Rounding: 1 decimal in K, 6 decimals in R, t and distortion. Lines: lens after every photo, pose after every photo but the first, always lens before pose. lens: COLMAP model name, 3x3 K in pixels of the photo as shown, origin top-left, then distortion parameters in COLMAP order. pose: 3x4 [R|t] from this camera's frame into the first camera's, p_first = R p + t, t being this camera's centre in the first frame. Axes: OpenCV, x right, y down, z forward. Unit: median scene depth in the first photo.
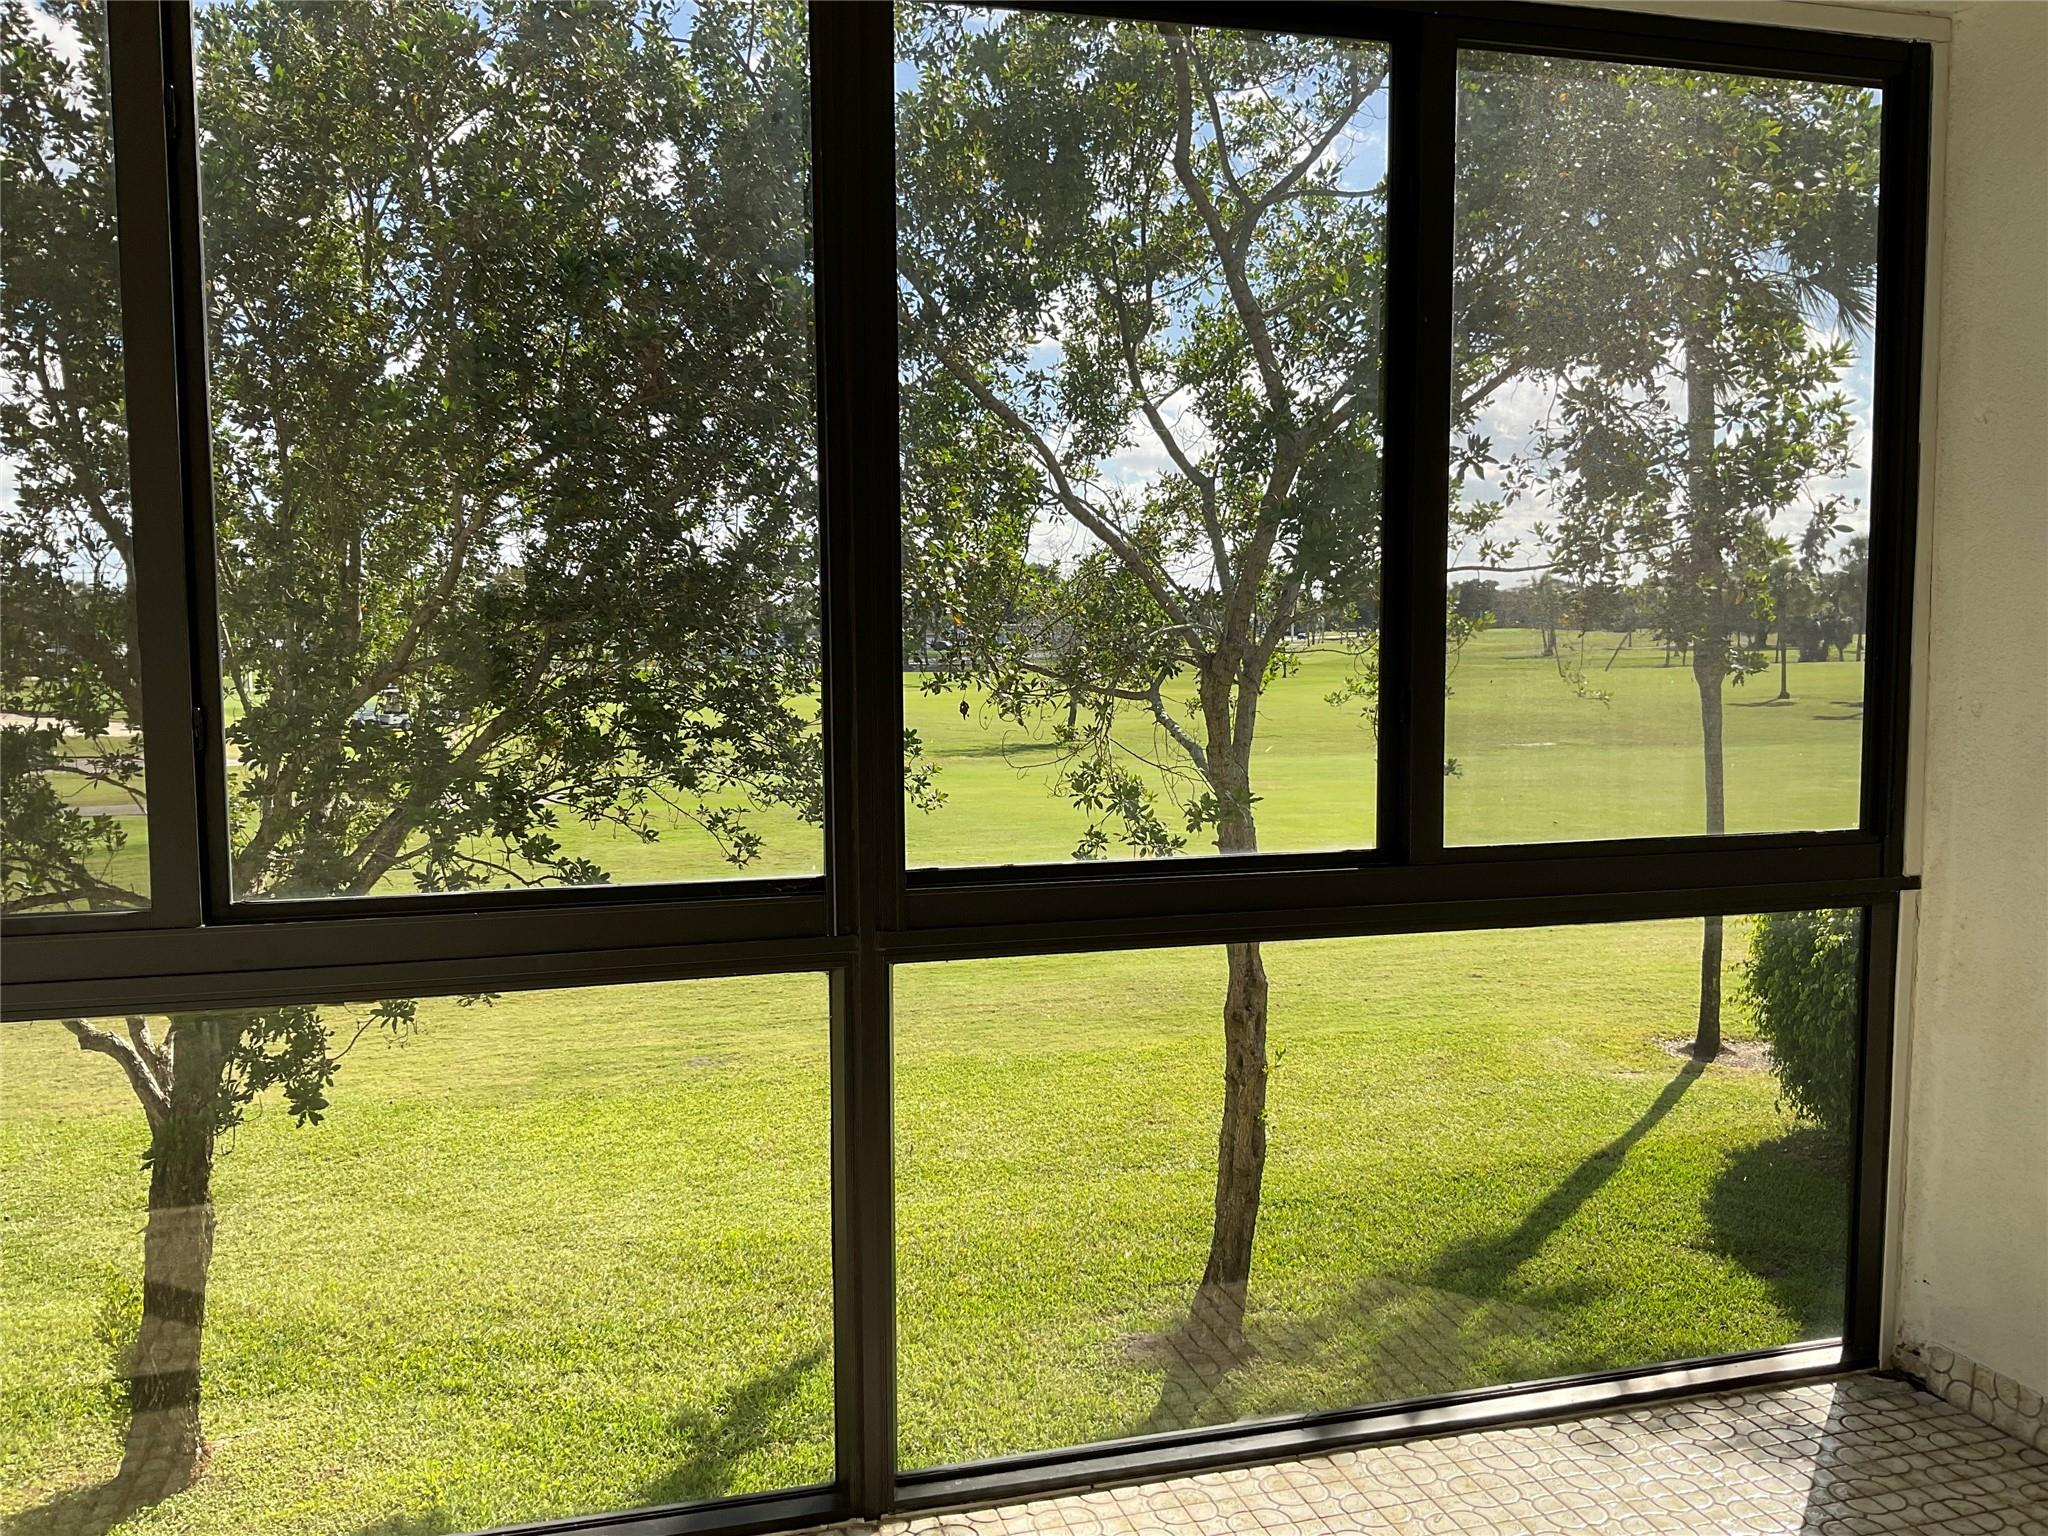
lens RADIAL K [[1700.6, 0, 1012.7], [0, 1700.6, 768.2], [0, 0, 1]] dist [0.112785, -0.241112]
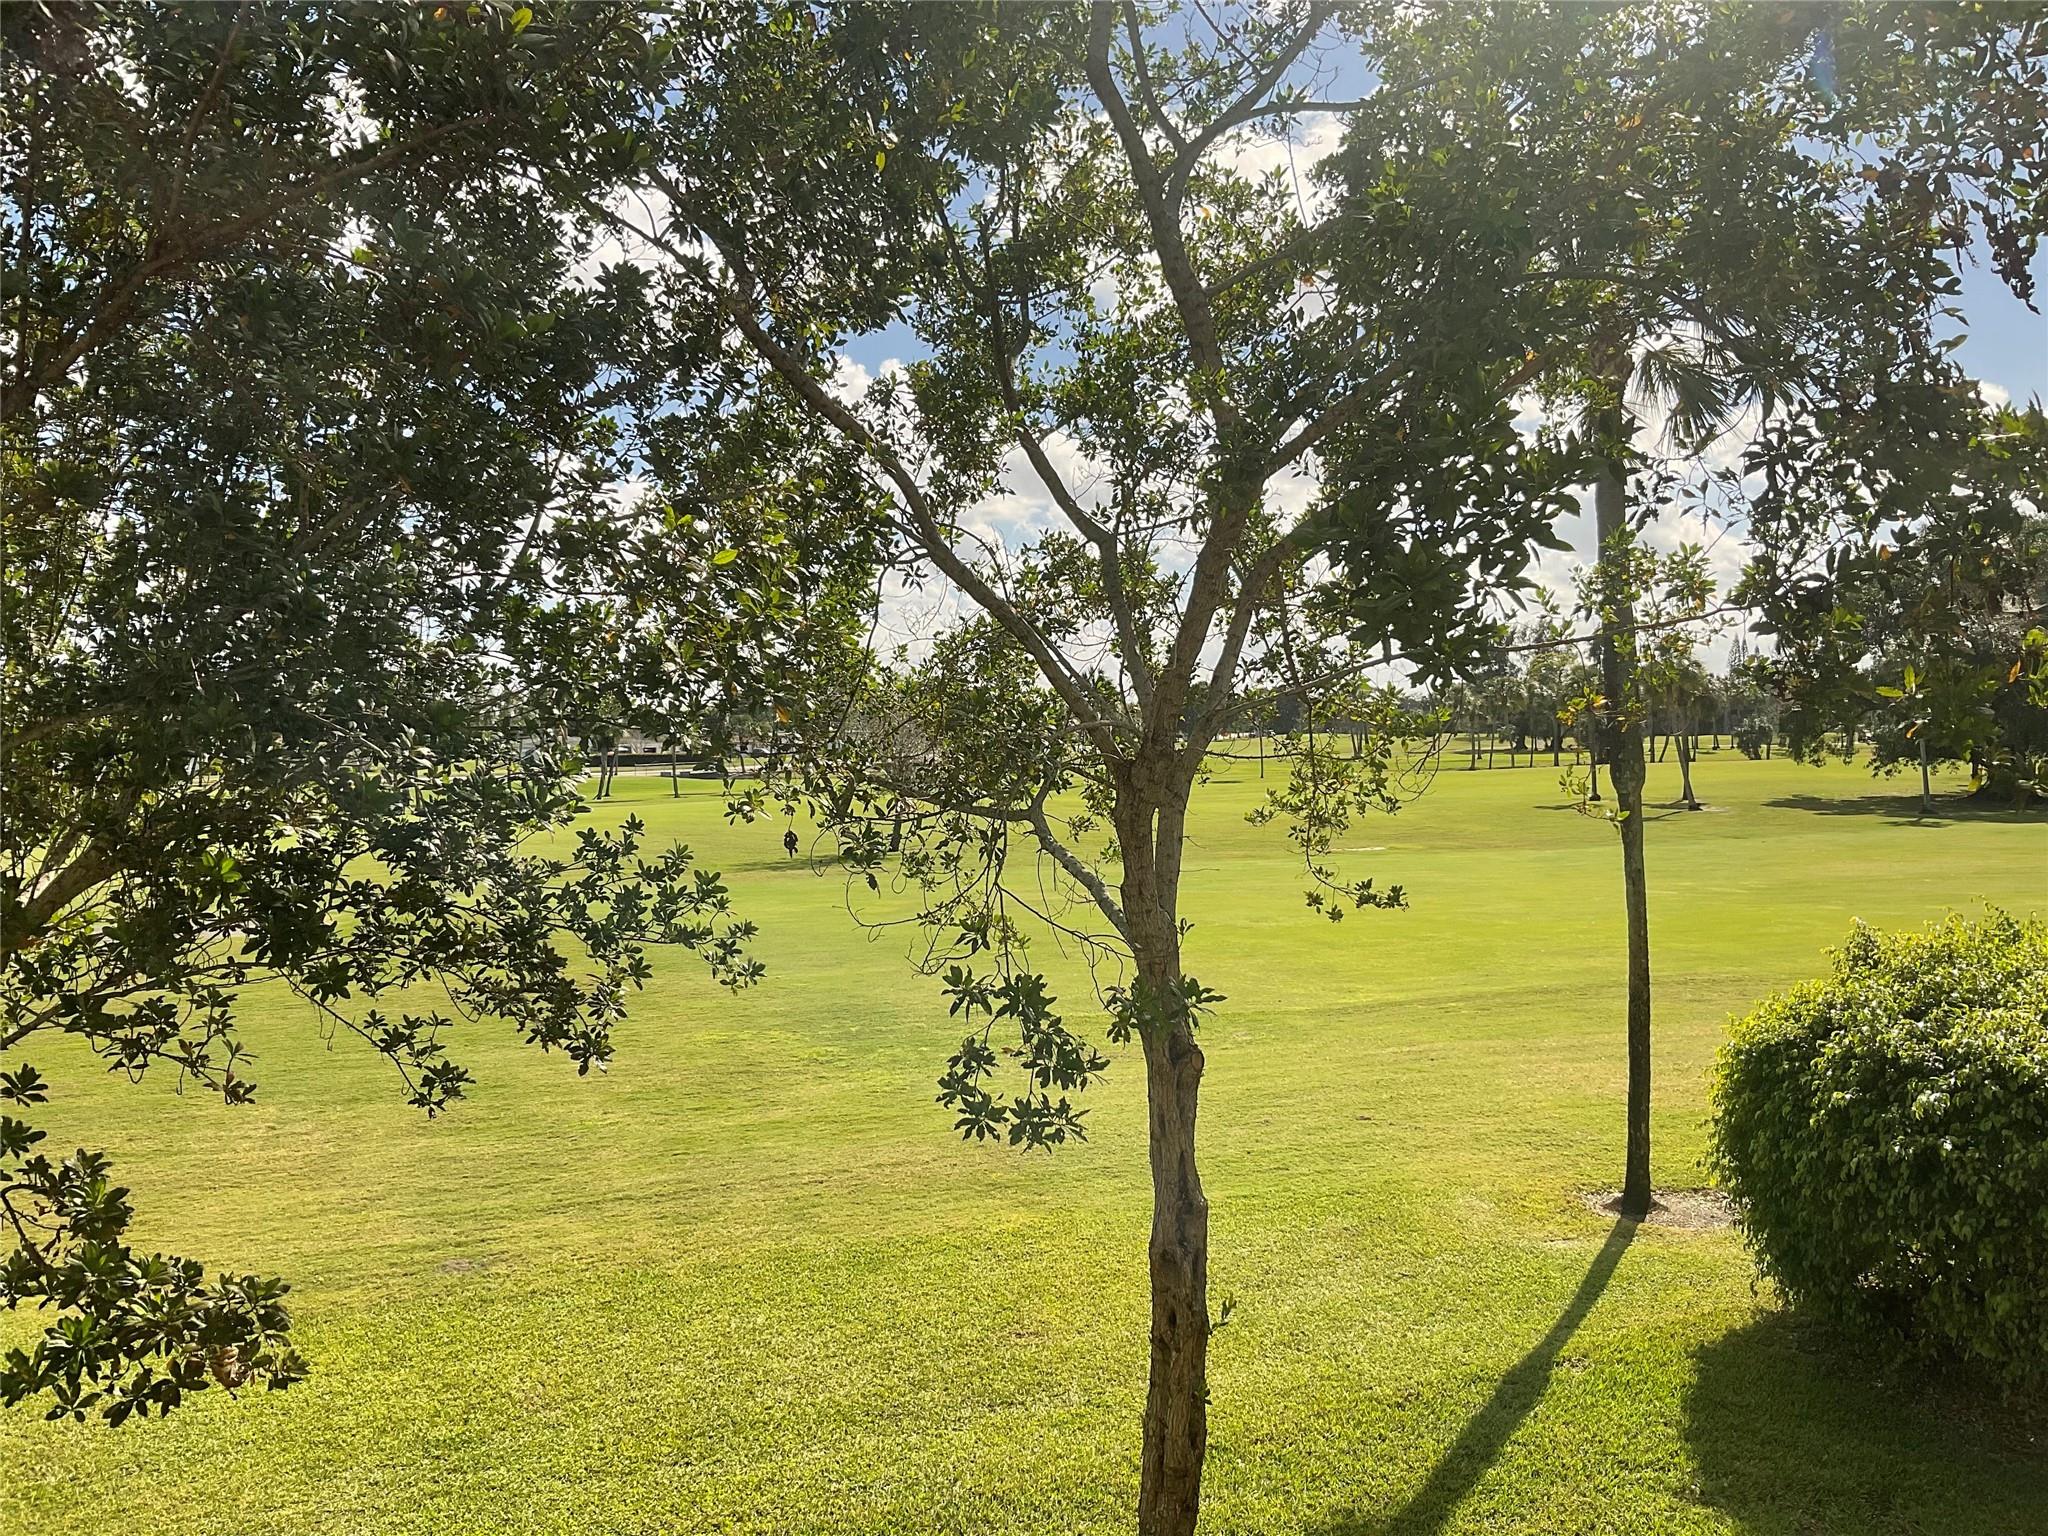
lens RADIAL K [[1722.0, 0, 1026.1], [0, 1722.0, 752.1], [0, 0, 1]] dist [0.113889, -0.133064]
pose [[0.993613, -0.009339, 0.112458, -0.007370], [0.017435, 0.997308, -0.071229, -0.012257], [-0.111490, 0.072735, 0.991100, 0.172992]]
